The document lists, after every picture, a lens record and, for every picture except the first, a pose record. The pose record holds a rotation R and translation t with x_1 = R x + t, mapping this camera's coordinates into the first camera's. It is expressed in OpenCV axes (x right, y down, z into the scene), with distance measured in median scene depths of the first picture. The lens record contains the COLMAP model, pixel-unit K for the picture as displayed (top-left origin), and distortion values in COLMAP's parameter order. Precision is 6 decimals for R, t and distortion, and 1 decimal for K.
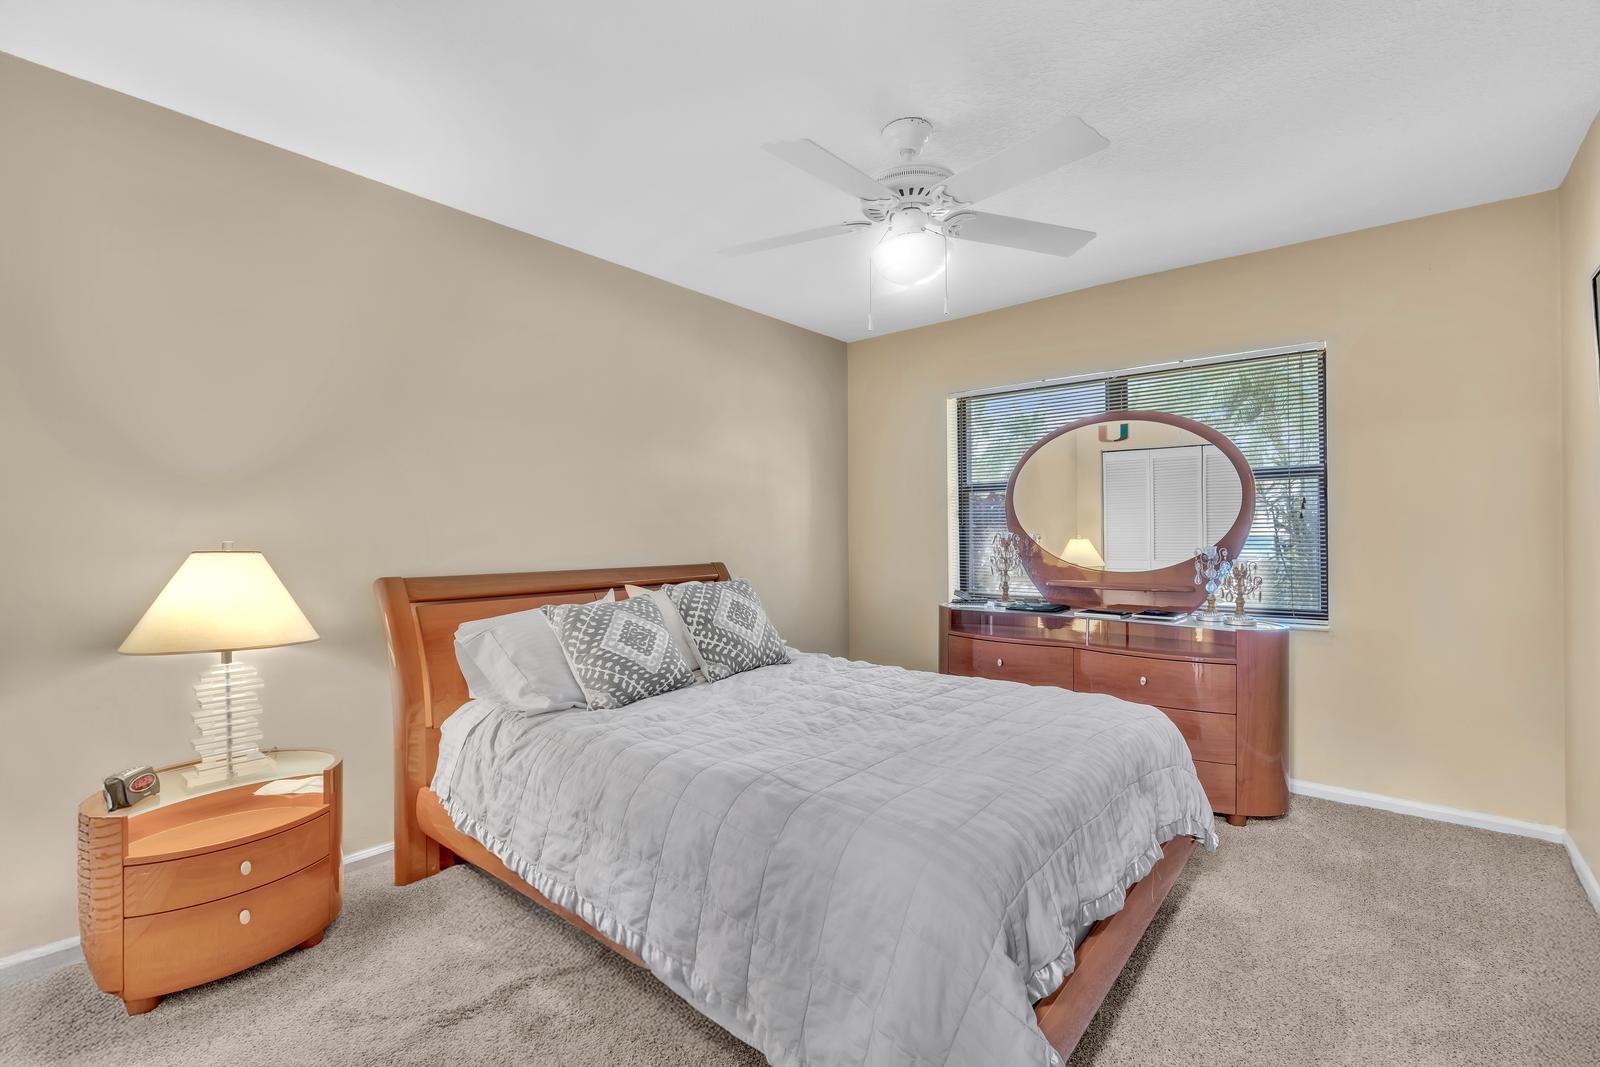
lens RADIAL K [[729.9, 0, 801.3], [0, 729.9, 531.2], [0, 0, 1]] dist [-0.005390, 0.000840]
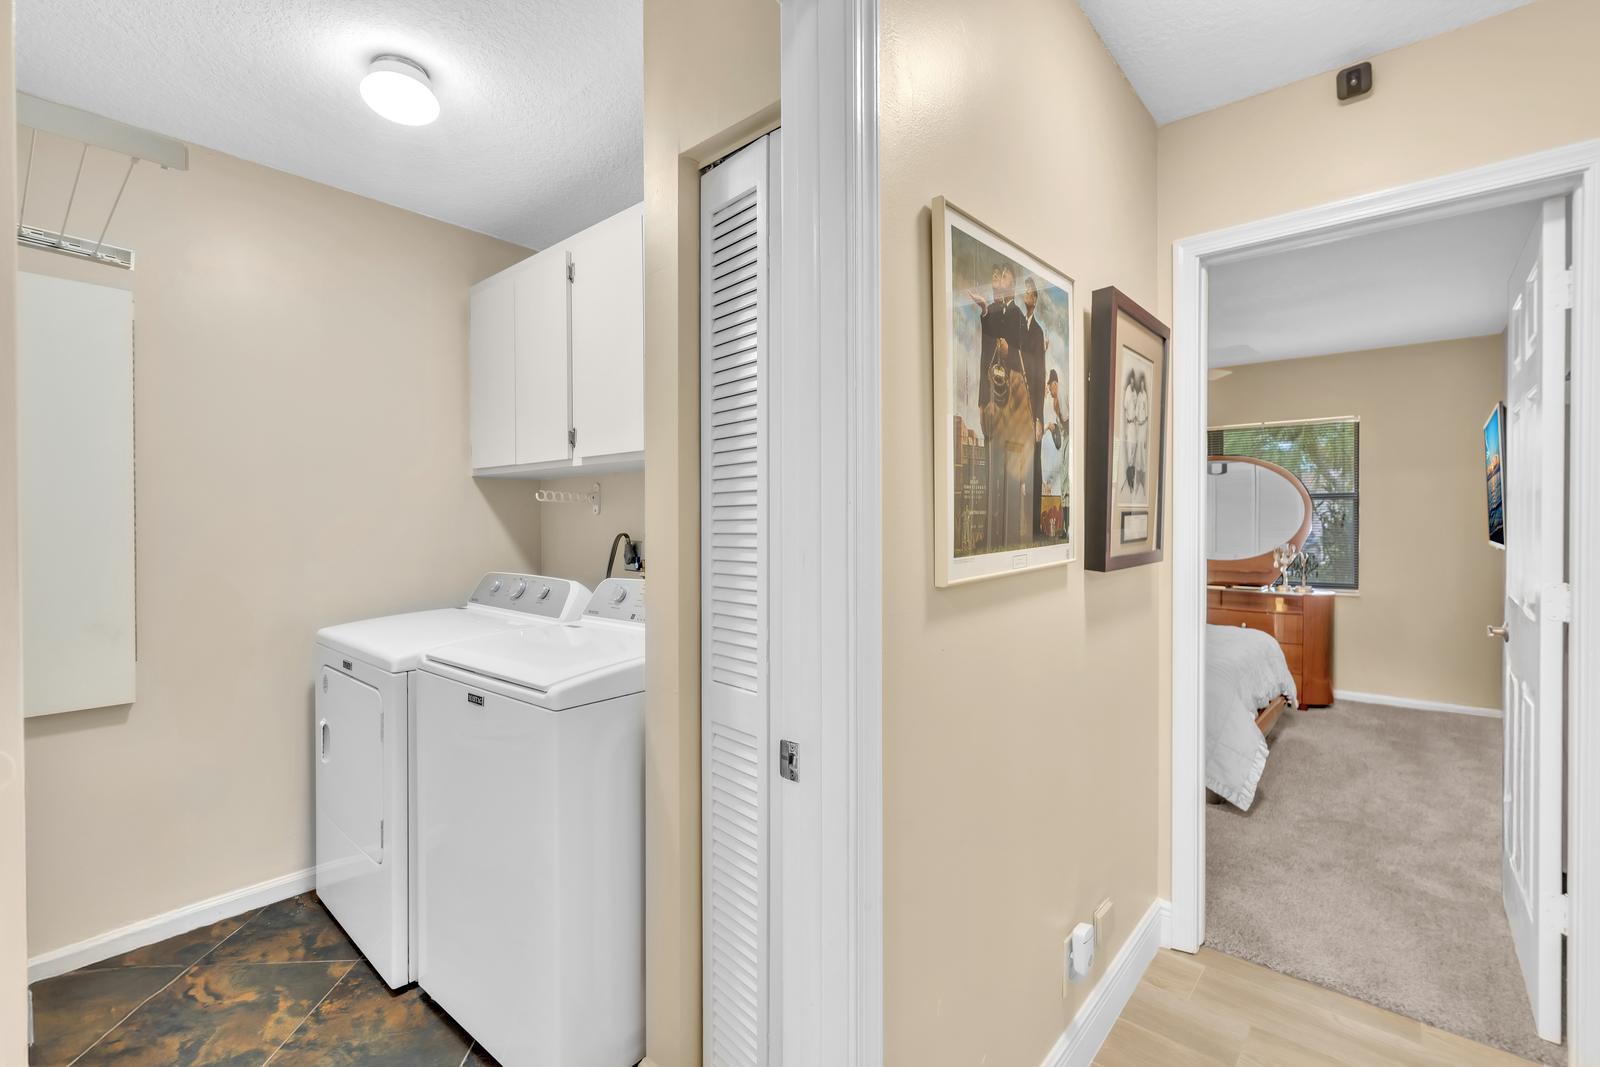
lens RADIAL K [[729.9, 0, 801.3], [0, 729.9, 531.2], [0, 0, 1]] dist [-0.005390, 0.000840]
pose [[0.999799, 0.000291, -0.020028, -0.473140], [0.000001, 0.999893, 0.014604, -0.029793], [0.020030, -0.014601, 0.999693, -0.628319]]
